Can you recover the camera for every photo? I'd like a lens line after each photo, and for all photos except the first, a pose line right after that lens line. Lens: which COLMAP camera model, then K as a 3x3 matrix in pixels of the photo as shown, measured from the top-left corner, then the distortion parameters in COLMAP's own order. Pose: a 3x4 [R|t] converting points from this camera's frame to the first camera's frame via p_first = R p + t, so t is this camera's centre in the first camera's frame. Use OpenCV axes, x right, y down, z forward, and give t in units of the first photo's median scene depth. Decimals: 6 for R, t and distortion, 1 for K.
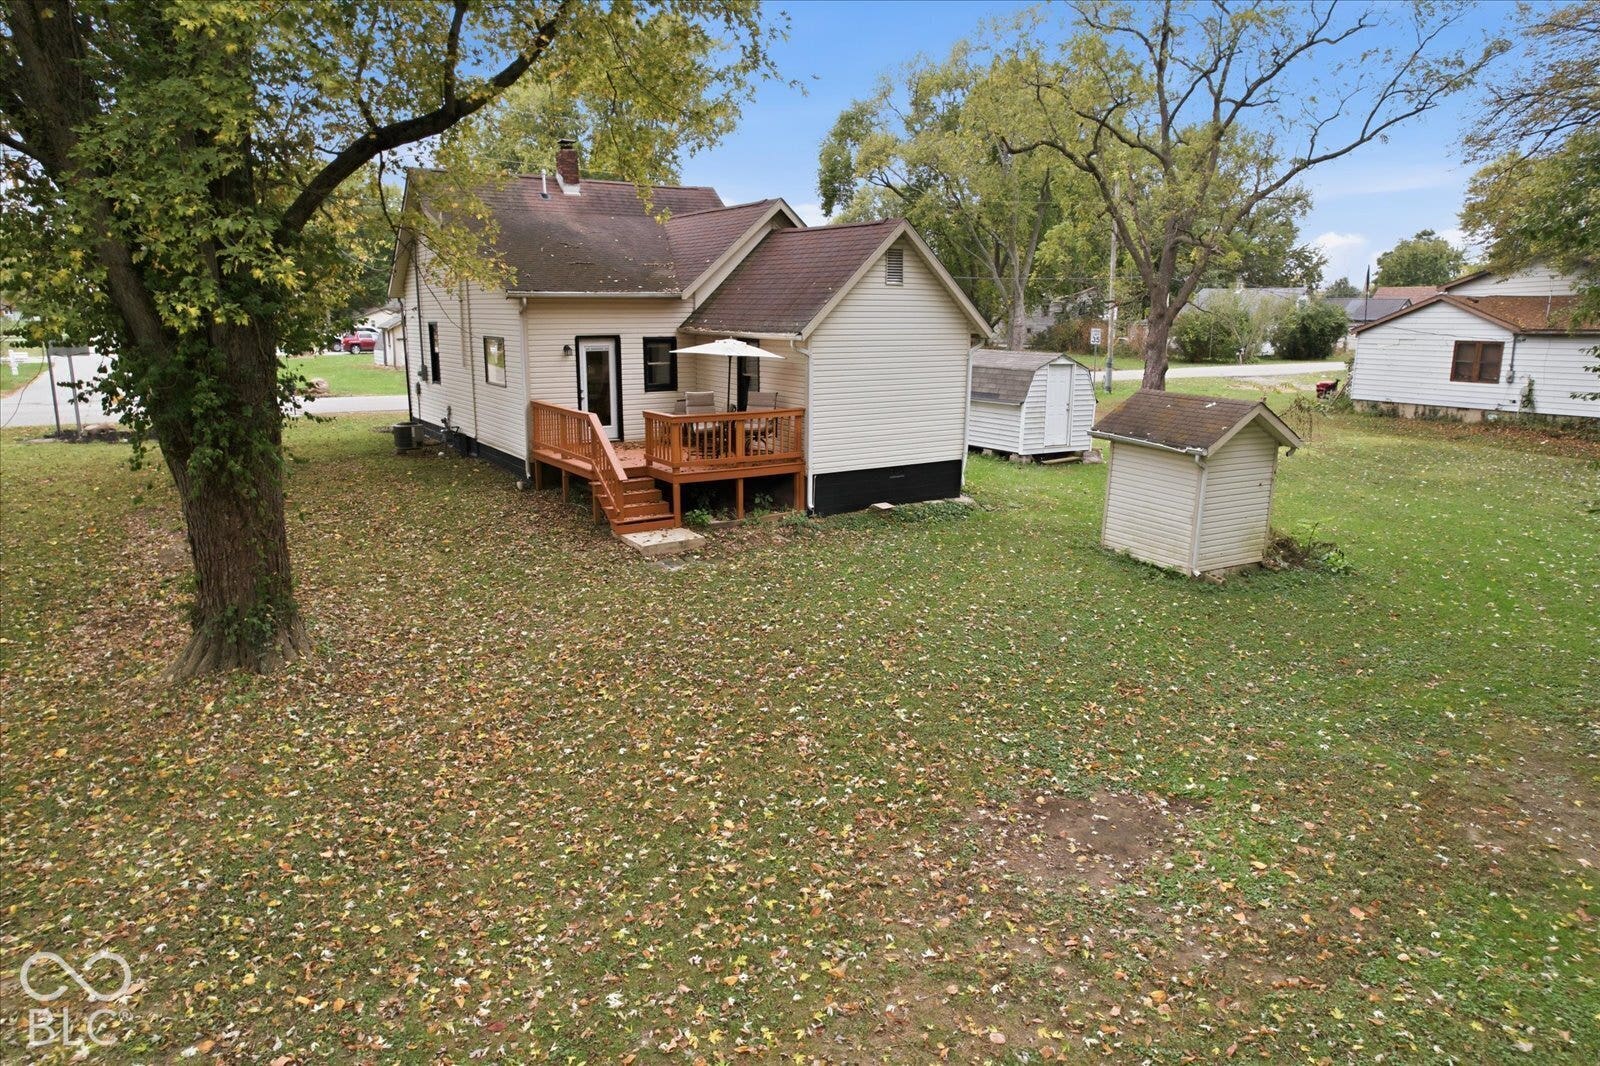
lens RADIAL K [[1021.6, 0, 803.2], [0, 1021.6, 533.5], [0, 0, 1]] dist [-0.065911, 0.058230]
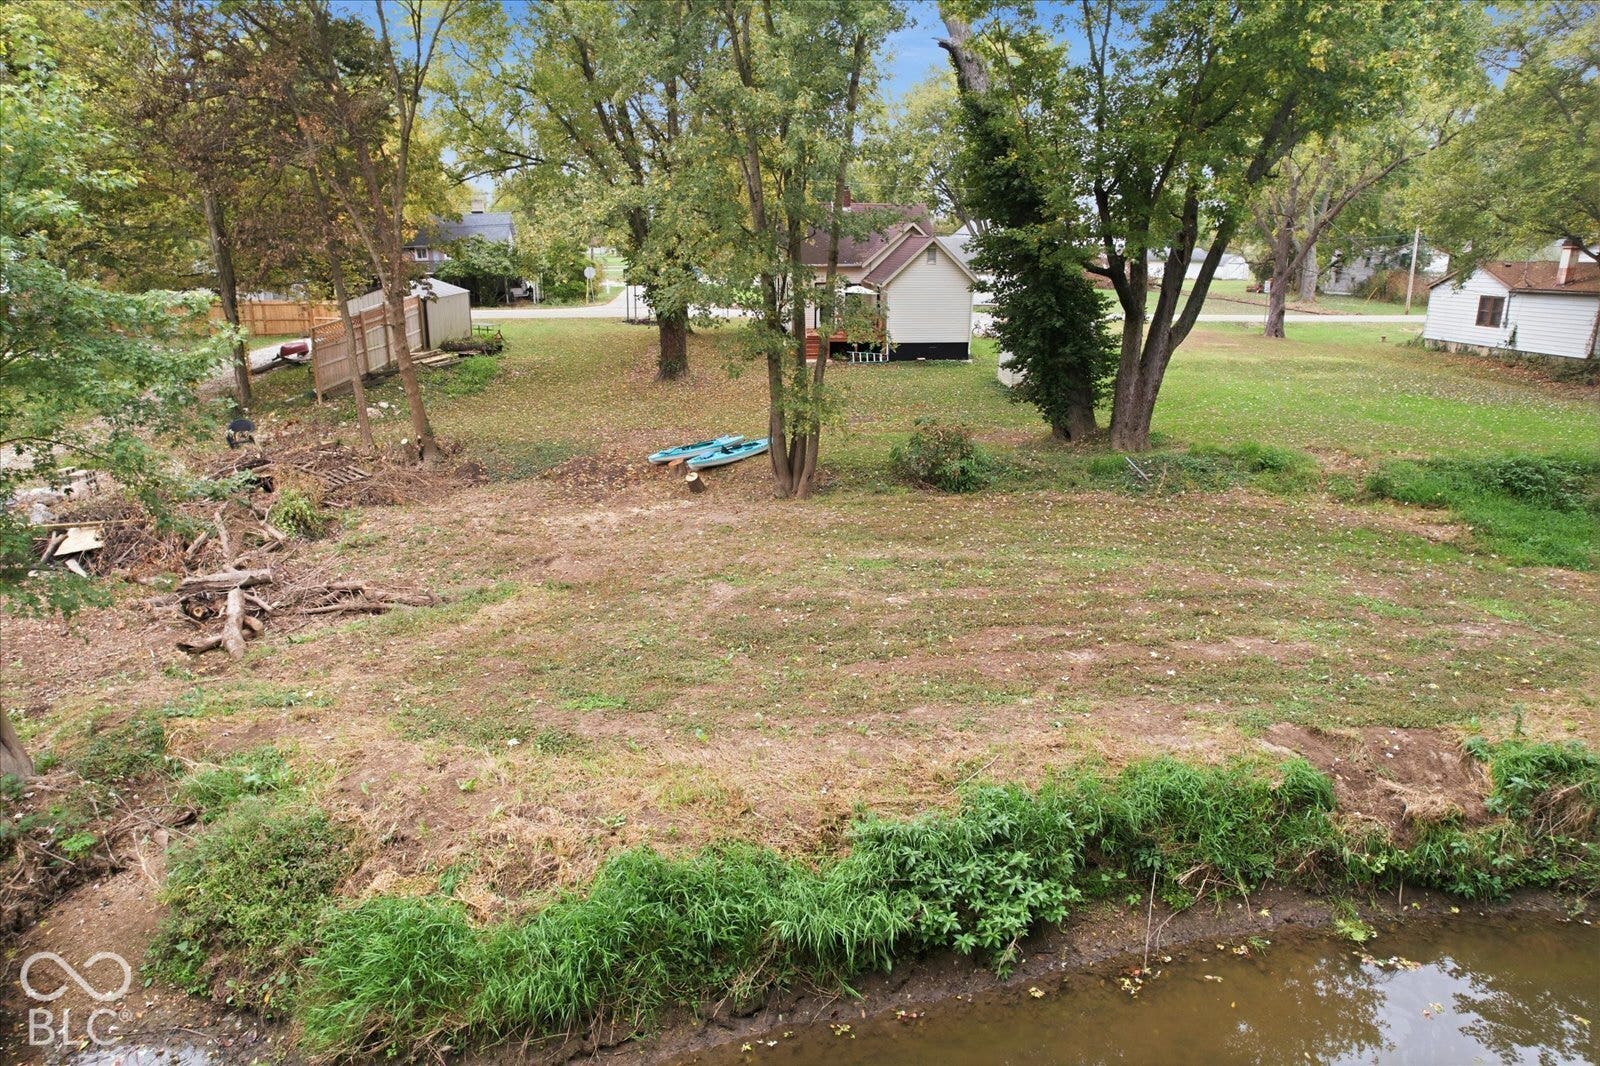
lens RADIAL K [[1021.6, 0, 803.2], [0, 1021.6, 533.5], [0, 0, 1]] dist [-0.065911, 0.058230]
pose [[0.895287, 0.123802, -0.427941, 0.844084], [-0.096951, 0.991732, 0.084076, 0.190877], [0.434812, -0.033783, 0.899888, -1.177499]]
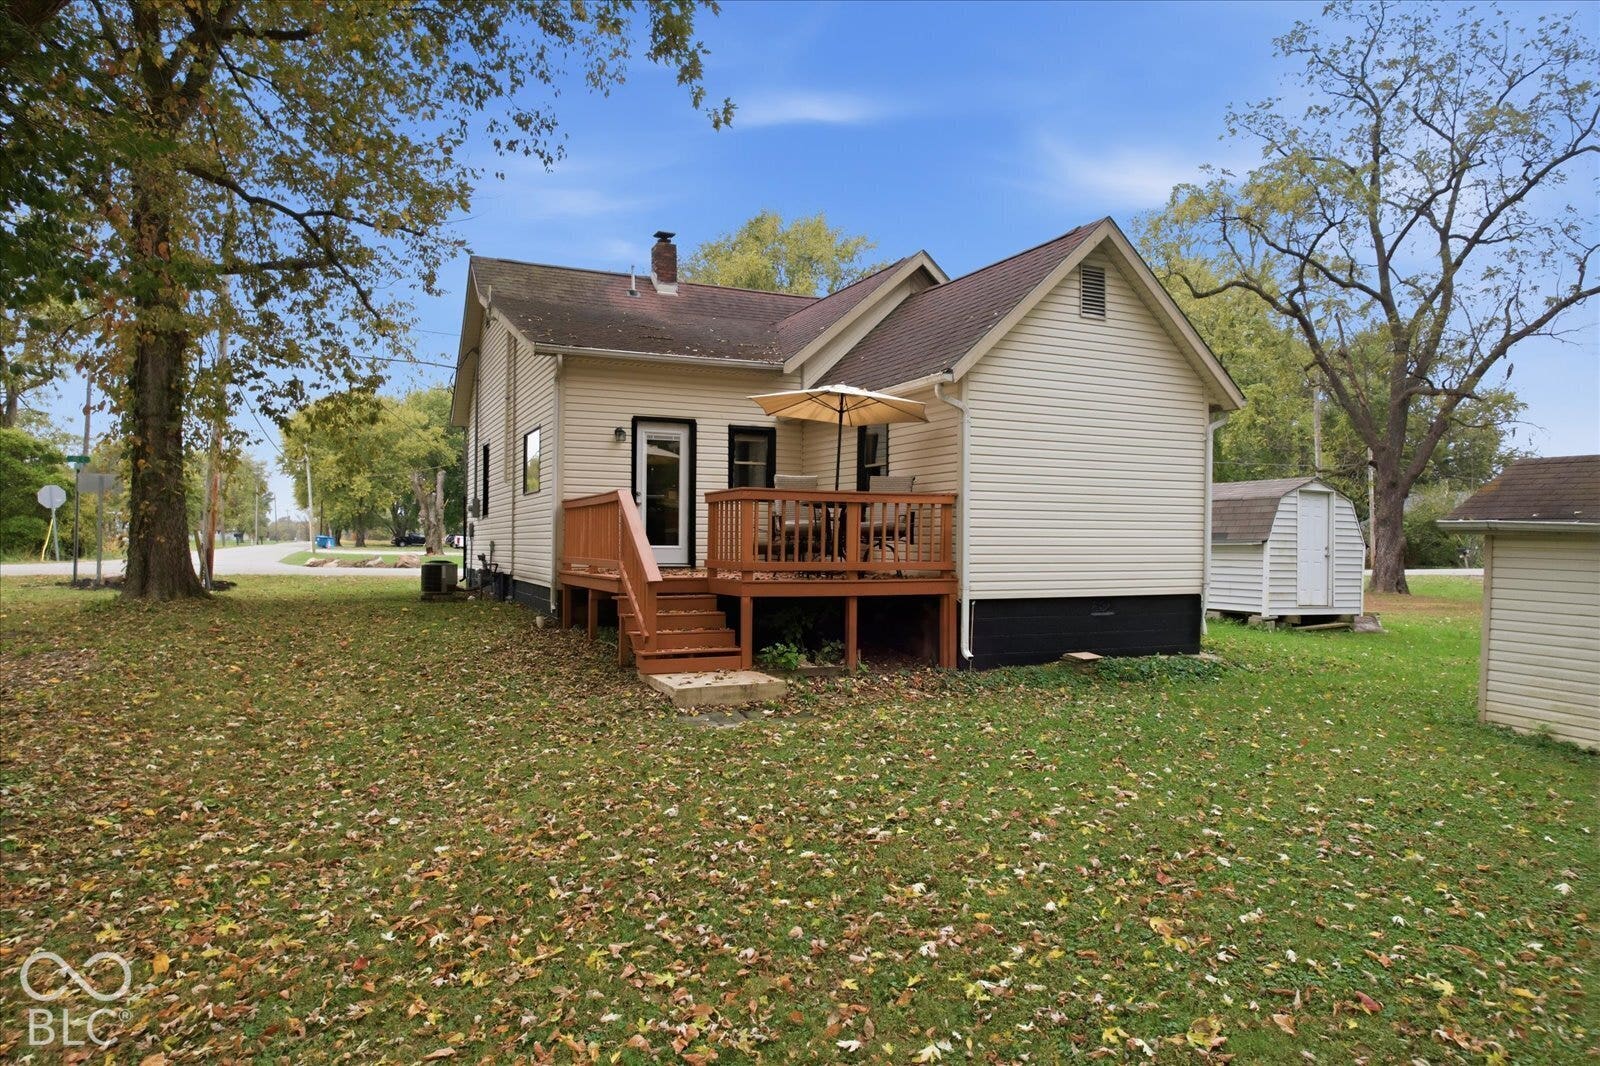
lens RADIAL K [[1021.6, 0, 803.2], [0, 1021.6, 533.5], [0, 0, 1]] dist [-0.065911, 0.058230]
pose [[0.989649, 0.001693, -0.143502, -0.001934], [-0.034100, 0.974066, -0.223680, 0.042627], [0.139402, 0.226258, 0.964041, 0.343485]]
